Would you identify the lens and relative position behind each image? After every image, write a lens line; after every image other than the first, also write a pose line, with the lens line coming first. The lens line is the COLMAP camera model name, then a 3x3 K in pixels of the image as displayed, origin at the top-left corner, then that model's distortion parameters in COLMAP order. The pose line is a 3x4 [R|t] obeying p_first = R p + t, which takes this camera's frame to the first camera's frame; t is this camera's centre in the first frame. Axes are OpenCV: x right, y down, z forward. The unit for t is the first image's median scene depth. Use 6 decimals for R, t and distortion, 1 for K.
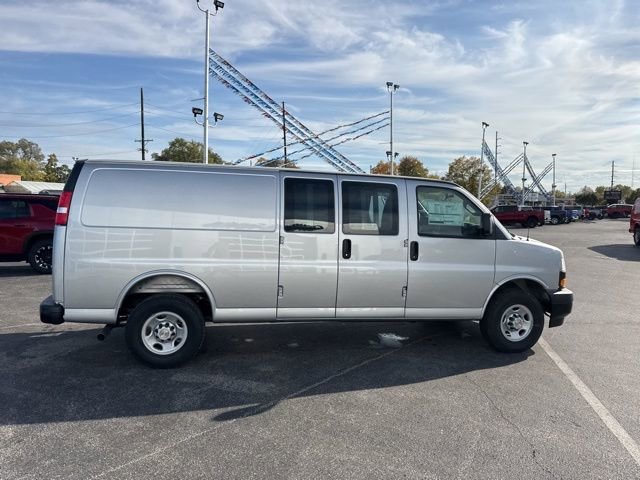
lens RADIAL K [[451.0, 0, 316.4], [0, 451.0, 238.8], [0, 0, 1]] dist [0.041667, -0.046232]
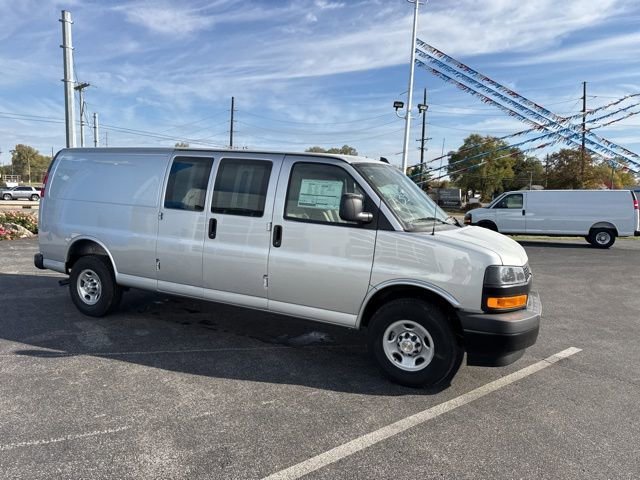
lens RADIAL K [[449.1, 0, 317.2], [0, 449.1, 237.6], [0, 0, 1]] dist [0.049264, -0.055425]
pose [[0.798850, 0.068092, -0.597664, 0.766805], [-0.066622, 0.997475, 0.024594, 0.003101], [0.597829, 0.020170, 0.801370, 0.333125]]
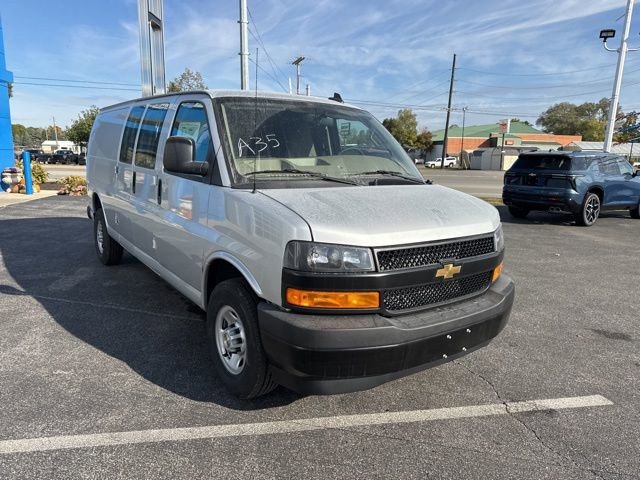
lens RADIAL K [[451.0, 0, 316.4], [0, 451.0, 238.8], [0, 0, 1]] dist [0.041667, -0.046232]
pose [[0.414258, 0.159811, -0.896019, 0.980300], [-0.085619, 0.986941, 0.136443, -0.020006], [0.906124, 0.020193, 0.422531, 0.877711]]
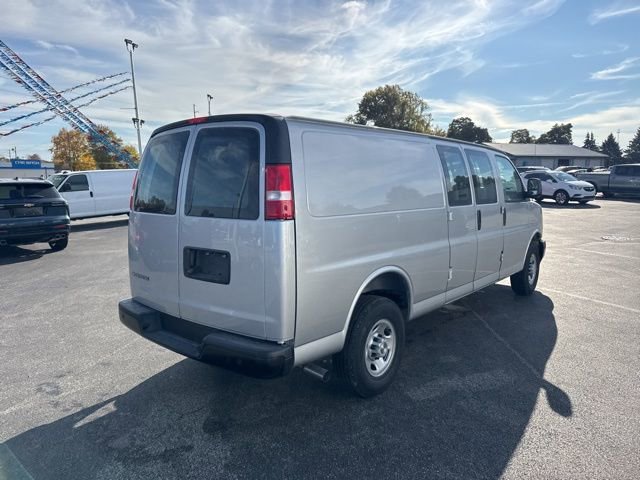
lens RADIAL K [[449.1, 0, 317.2], [0, 449.1, 237.6], [0, 0, 1]] dist [0.049264, -0.055425]
pose [[0.789313, -0.108815, 0.604271, -0.750930], [0.073530, 0.993840, 0.082922, -0.042933], [-0.609572, -0.021019, 0.792452, 0.402775]]
